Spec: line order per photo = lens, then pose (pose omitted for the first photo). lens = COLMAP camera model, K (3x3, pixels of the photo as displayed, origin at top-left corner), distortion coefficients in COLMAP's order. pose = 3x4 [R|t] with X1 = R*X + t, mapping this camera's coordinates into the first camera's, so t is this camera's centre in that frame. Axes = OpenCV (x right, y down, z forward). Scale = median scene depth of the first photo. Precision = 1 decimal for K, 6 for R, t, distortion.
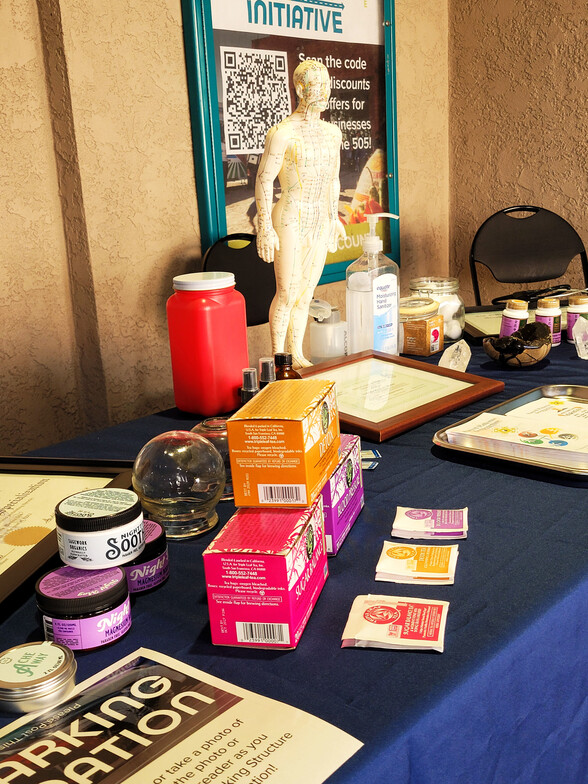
lens RADIAL K [[889.4, 0, 293.3], [0, 889.4, 392.6], [0, 0, 1]] dist [0.035490, 0.000000]
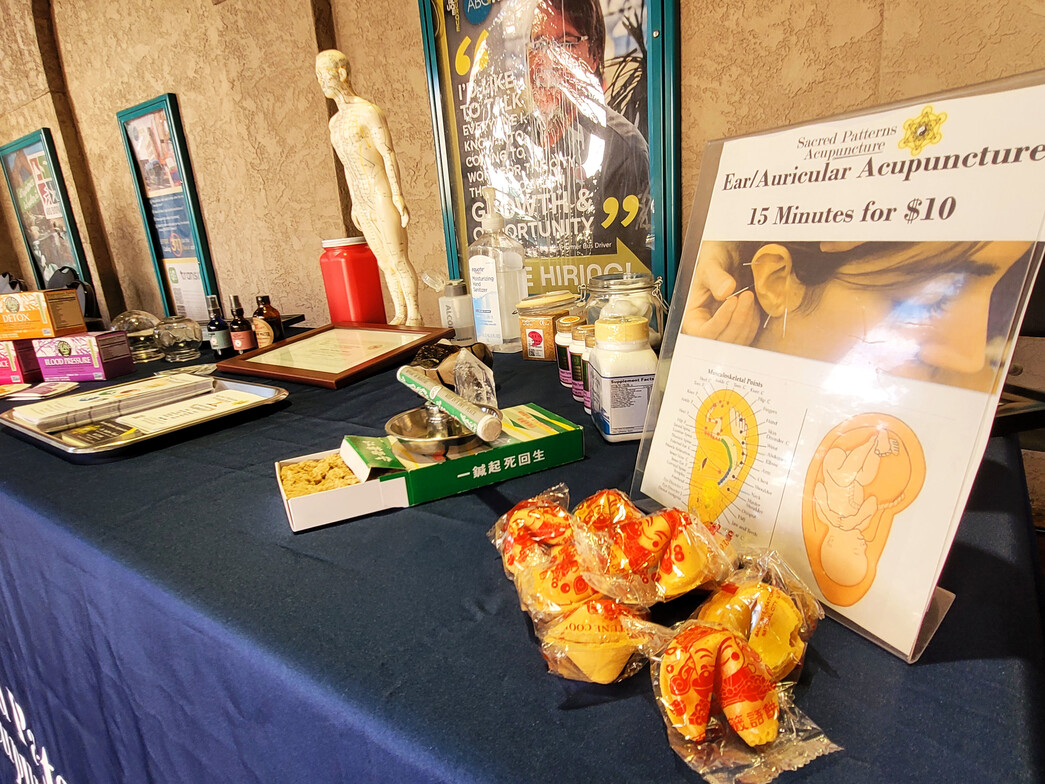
lens RADIAL K [[590.7, 0, 527.5], [0, 590.7, 400.0], [0, 0, 1]] dist [0.005763, -0.005735]
pose [[0.117760, 0.320714, -0.939827, 0.376753], [-0.178901, 0.937779, 0.297599, -0.094146], [0.976794, 0.133091, 0.167809, 0.496254]]
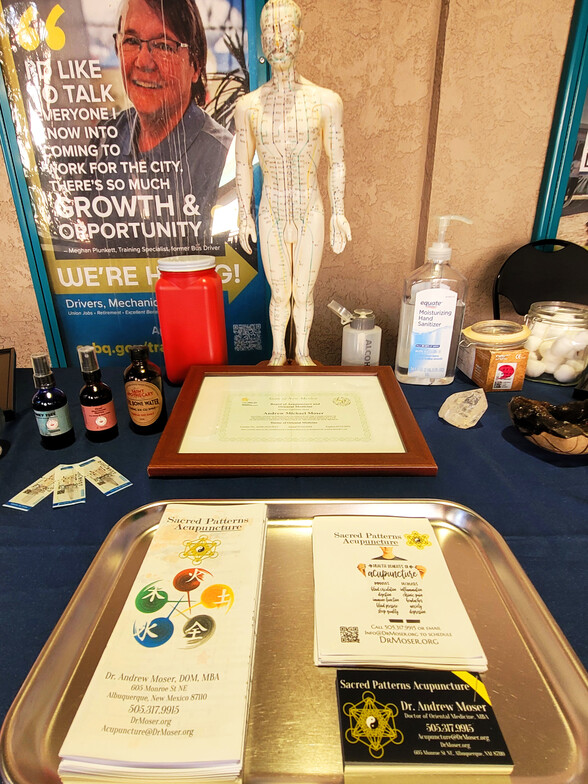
lens RADIAL K [[443.2, 0, 289.3], [0, 443.2, 395.8], [0, 0, 1]] dist [0.005763, -0.005735]
pose [[0.666121, 0.333711, -0.667023, 0.170519], [-0.207686, 0.941940, 0.263847, -0.060923], [0.716345, -0.037223, 0.696753, 0.303051]]
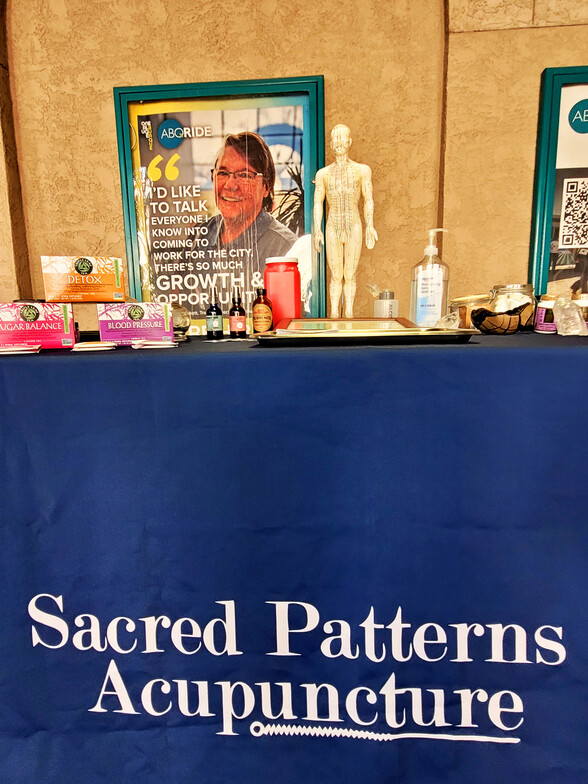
lens RADIAL K [[443.2, 0, 289.9], [0, 443.2, 391.5], [0, 0, 1]] dist [0.005763, -0.005735]
pose [[0.607756, 0.164443, -0.776911, 0.290854], [-0.209818, 0.976811, 0.042619, 0.042041], [0.765904, 0.137107, 0.628166, 0.199778]]
